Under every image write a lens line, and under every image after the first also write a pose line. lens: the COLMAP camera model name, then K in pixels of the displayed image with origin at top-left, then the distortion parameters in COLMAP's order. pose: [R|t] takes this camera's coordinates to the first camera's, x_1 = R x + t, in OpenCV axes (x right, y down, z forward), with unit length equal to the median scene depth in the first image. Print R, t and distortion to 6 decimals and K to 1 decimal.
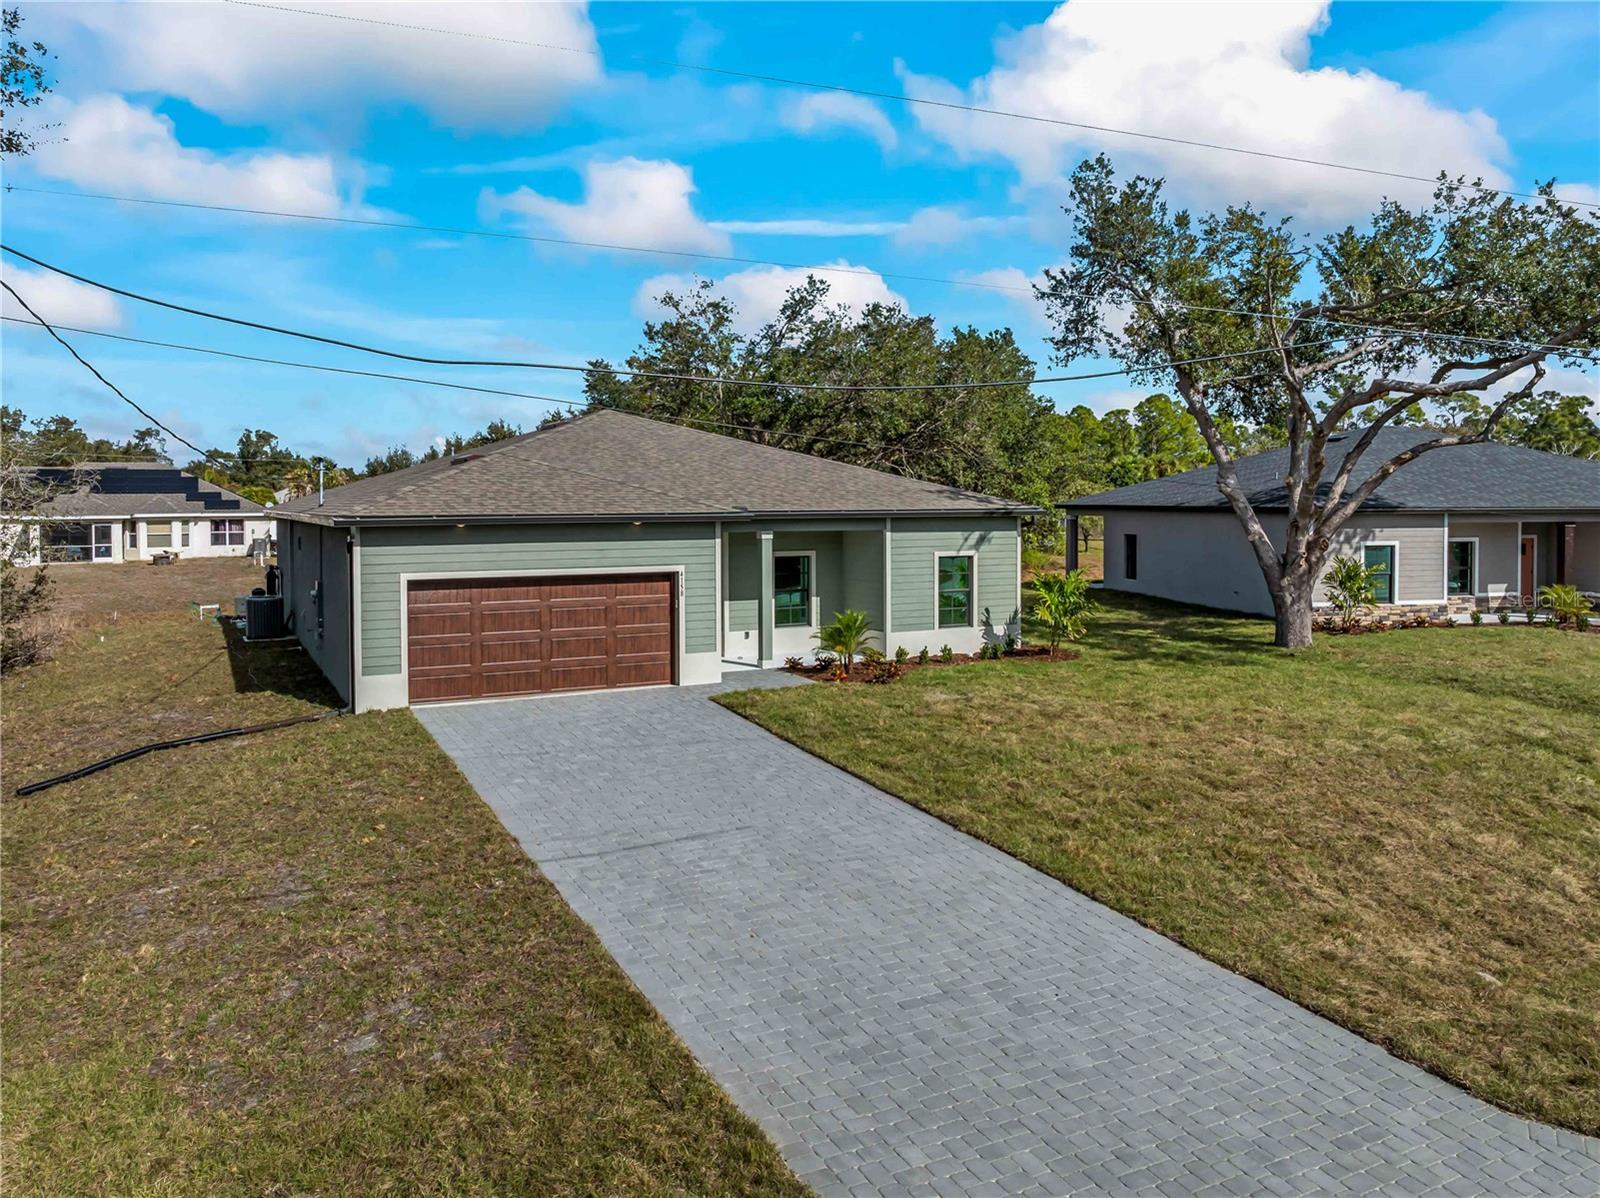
lens RADIAL K [[1160.1, 0, 775.2], [0, 1160.1, 542.8], [0, 0, 1]] dist [-0.040662, -0.000725]
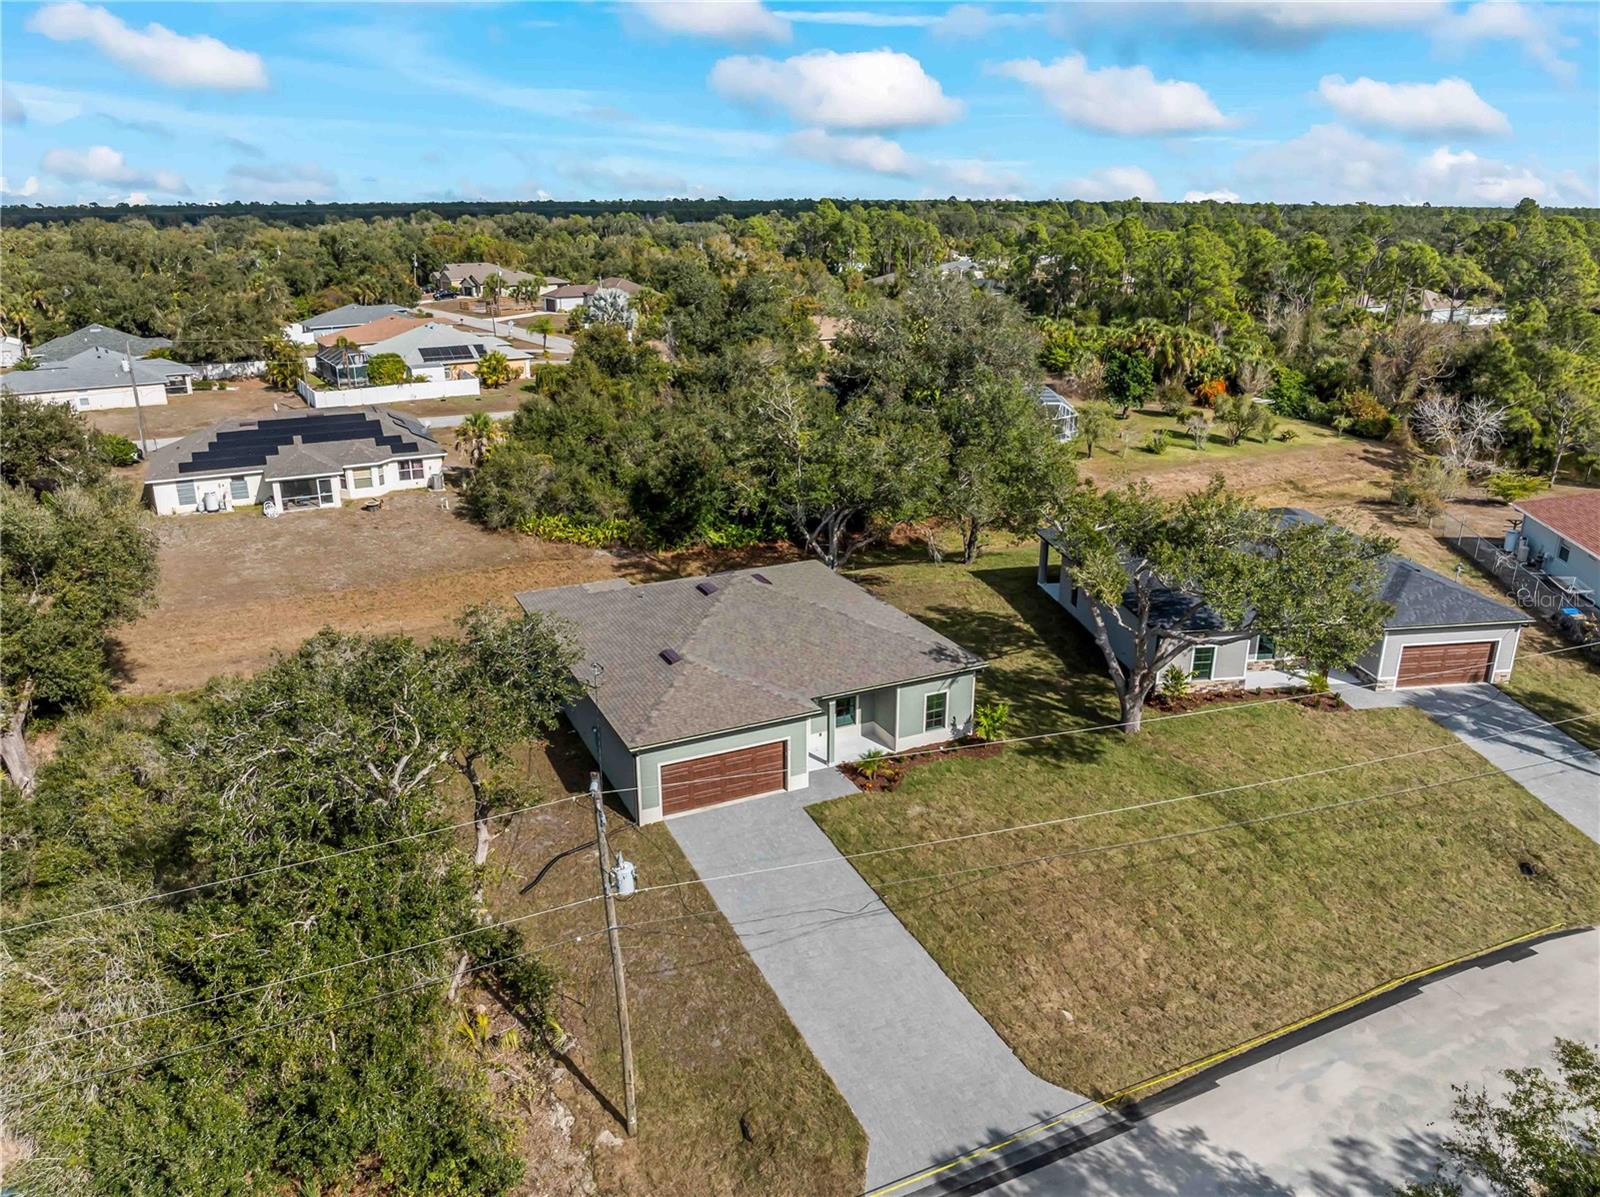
lens RADIAL K [[1133.2, 0, 805.4], [0, 1133.2, 625.5], [0, 0, 1]] dist [-0.038005, -0.001508]
pose [[0.999695, 0.012040, -0.021584, -0.011467], [-0.004581, 0.948448, 0.316900, -0.649059], [0.024287, -0.316705, 0.948213, -0.644767]]
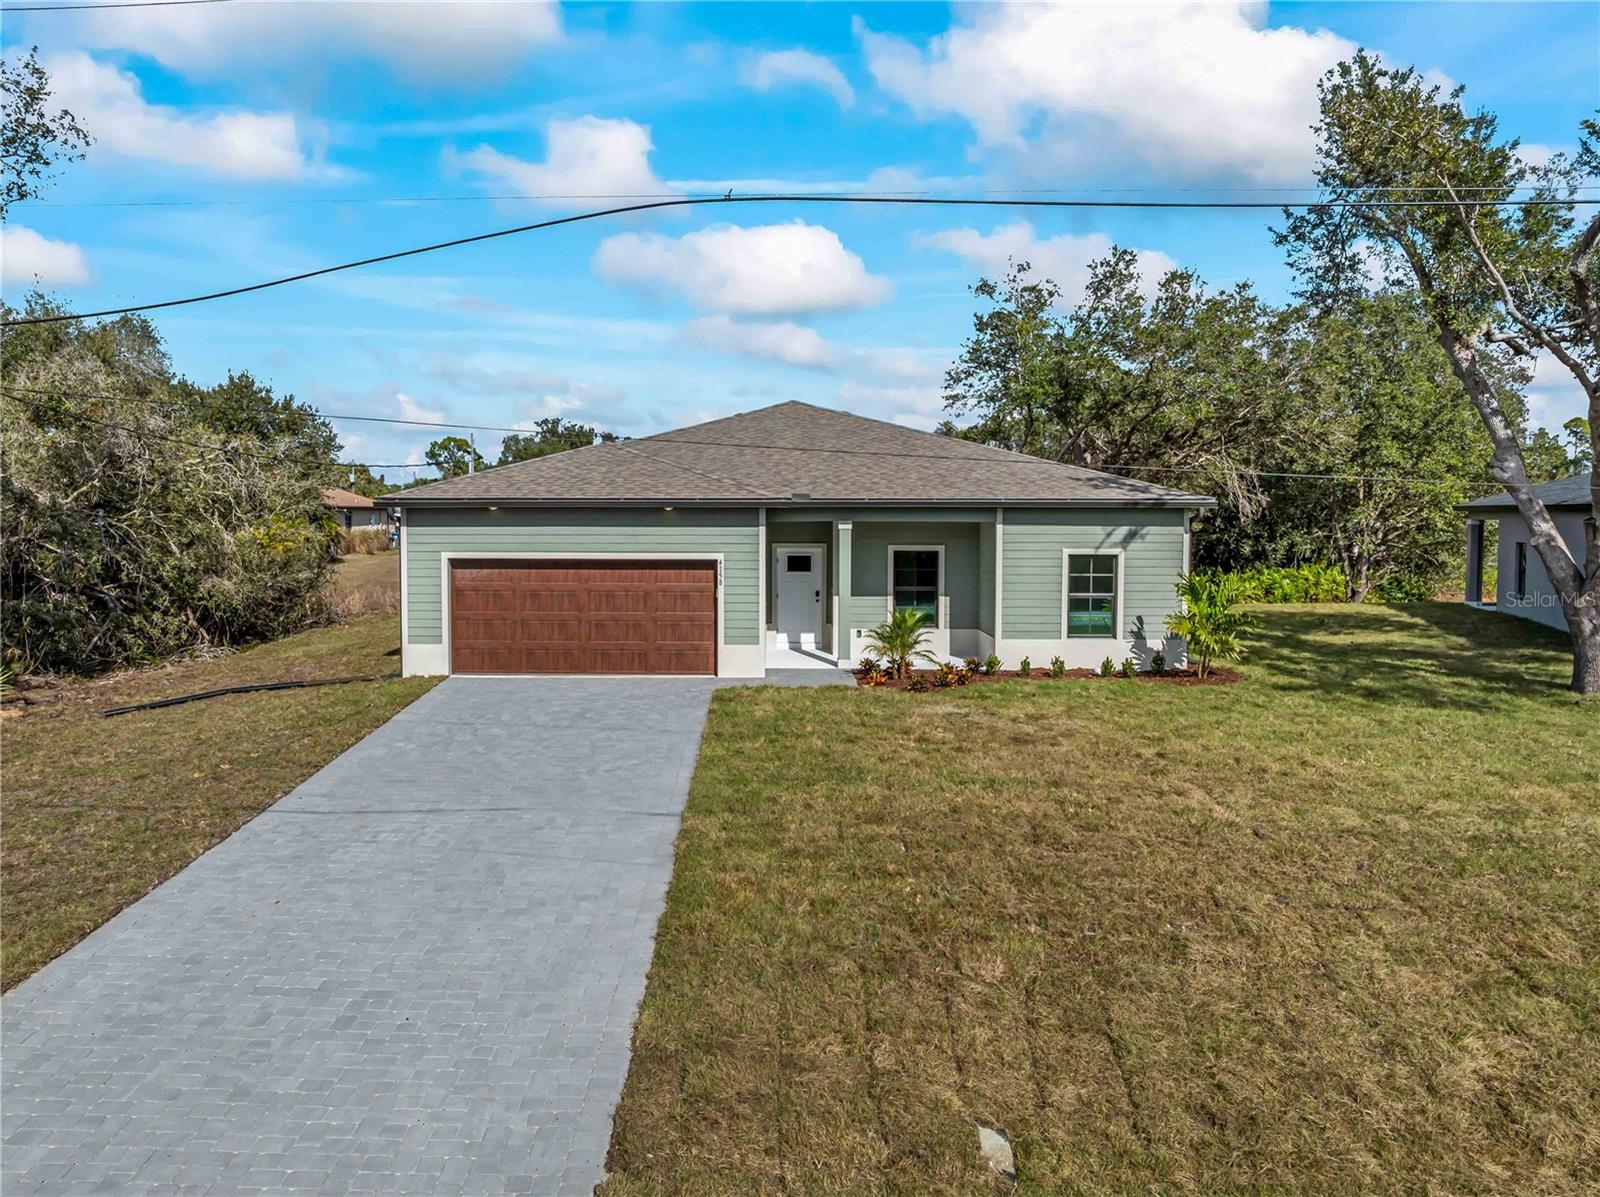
lens RADIAL K [[1153.4, 0, 764.0], [0, 1153.4, 577.8], [0, 0, 1]] dist [-0.041448, -0.000837]
pose [[0.885478, 0.031714, -0.463597, 0.334725], [-0.021707, 0.999402, 0.026906, 0.011275], [0.464173, -0.013762, 0.885638, 0.139108]]
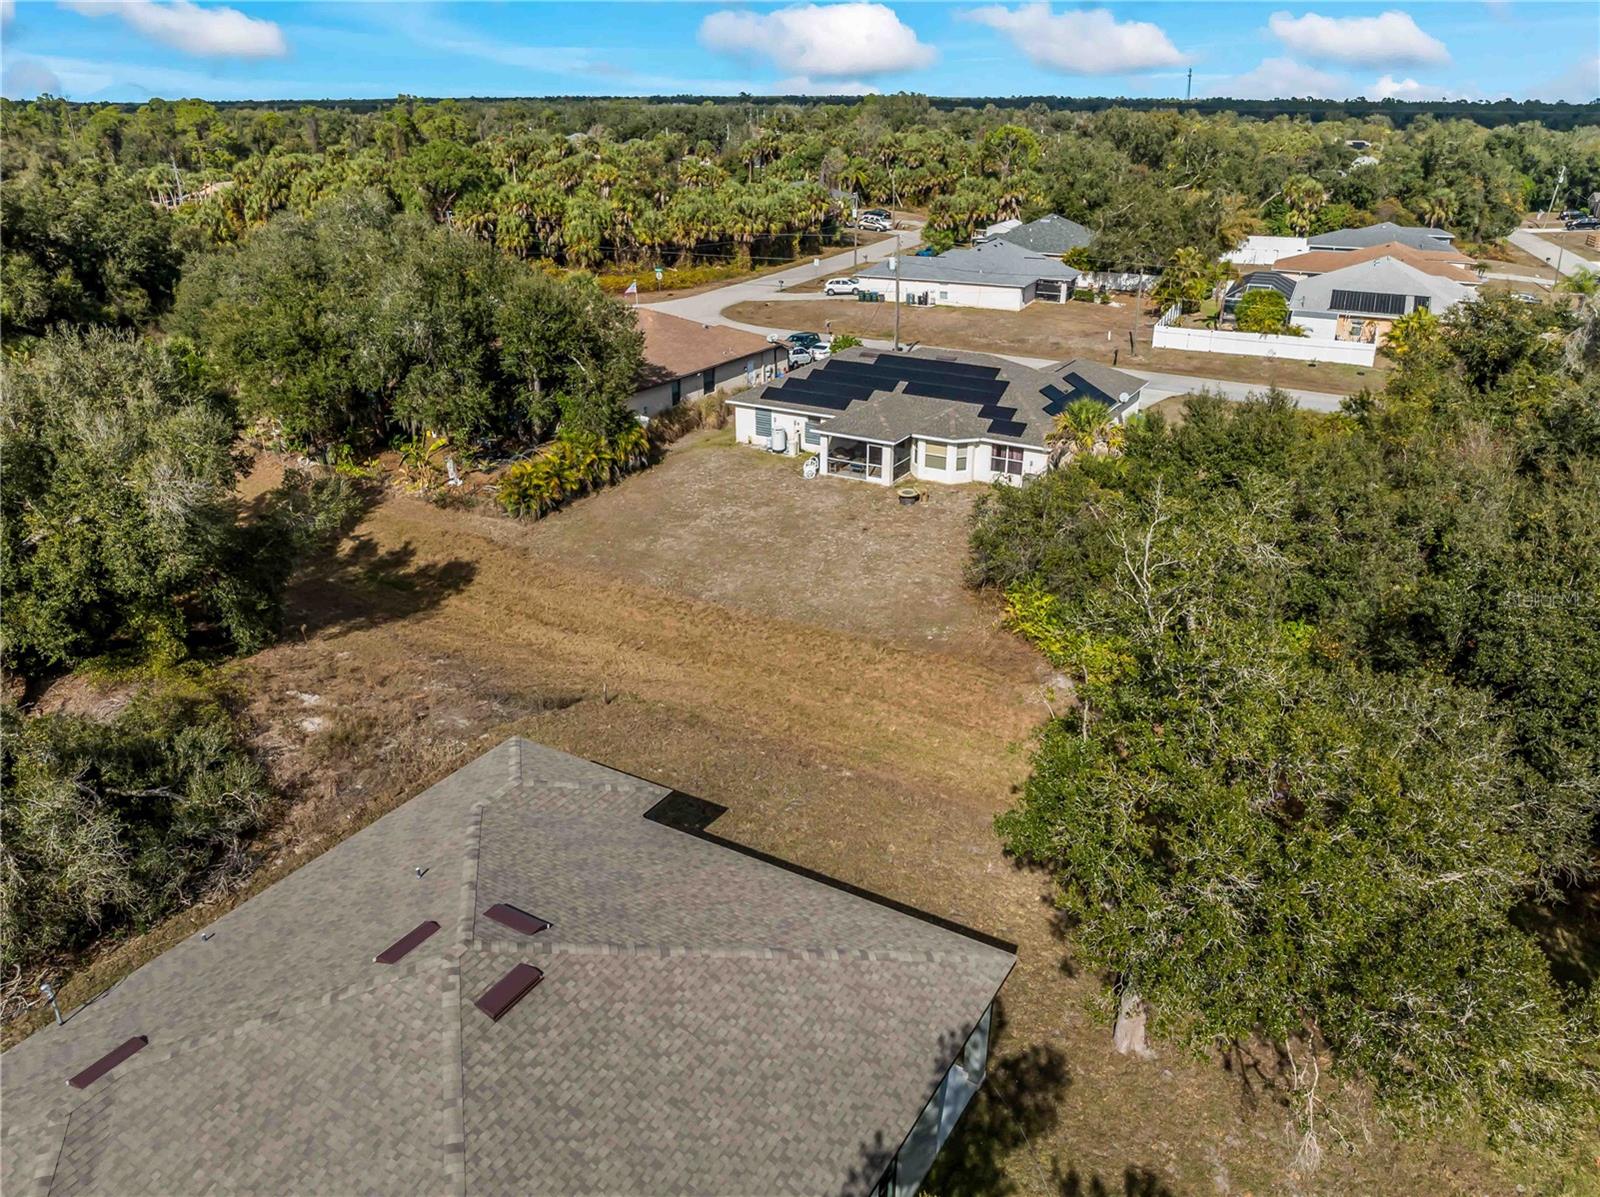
lens RADIAL K [[1156.7, 0, 800.0], [0, 1156.7, 598.5], [0, 0, 1]] dist [-0.056056, 0.024073]
pose [[0.530522, 0.341634, -0.775779, 0.485154], [-0.032418, 0.922696, 0.384164, -0.668822], [0.847051, -0.178658, 0.500585, 1.008999]]
